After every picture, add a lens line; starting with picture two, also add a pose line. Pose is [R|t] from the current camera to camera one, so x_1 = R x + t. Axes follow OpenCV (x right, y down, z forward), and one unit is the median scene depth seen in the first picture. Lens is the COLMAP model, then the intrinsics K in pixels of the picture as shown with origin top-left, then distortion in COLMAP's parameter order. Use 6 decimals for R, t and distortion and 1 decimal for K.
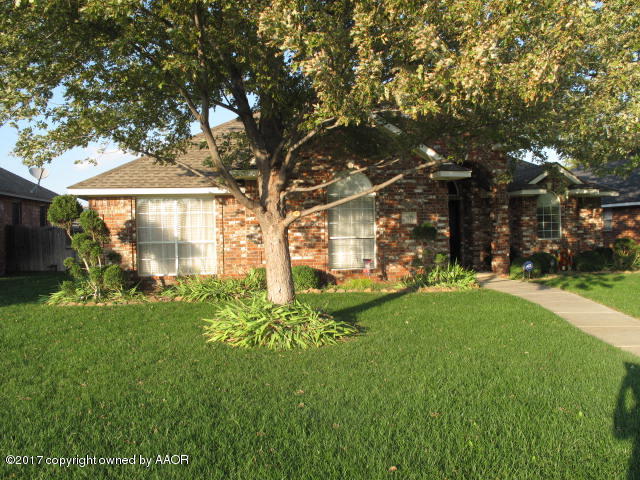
lens RADIAL K [[549.1, 0, 320.0], [0, 549.1, 240.0], [0, 0, 1]] dist [-0.126655, 0.111182]
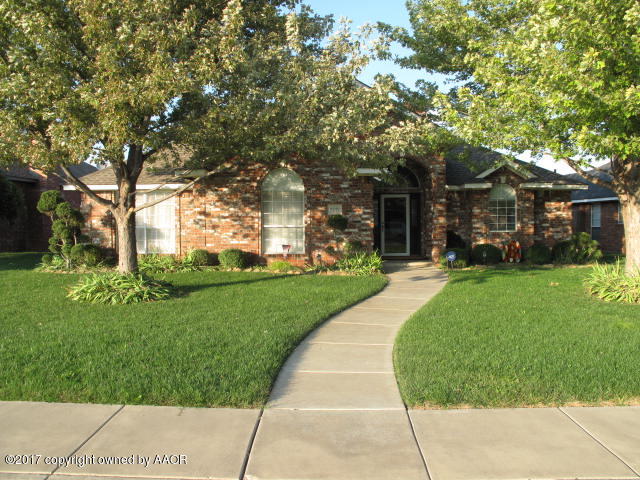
lens RADIAL K [[549.1, 0, 320.0], [0, 549.1, 240.0], [0, 0, 1]] dist [-0.126655, 0.111182]
pose [[0.961638, 0.027093, -0.272982, 0.450968], [-0.019076, 0.999306, 0.031980, -0.014173], [0.273659, -0.025546, 0.961488, -0.103456]]
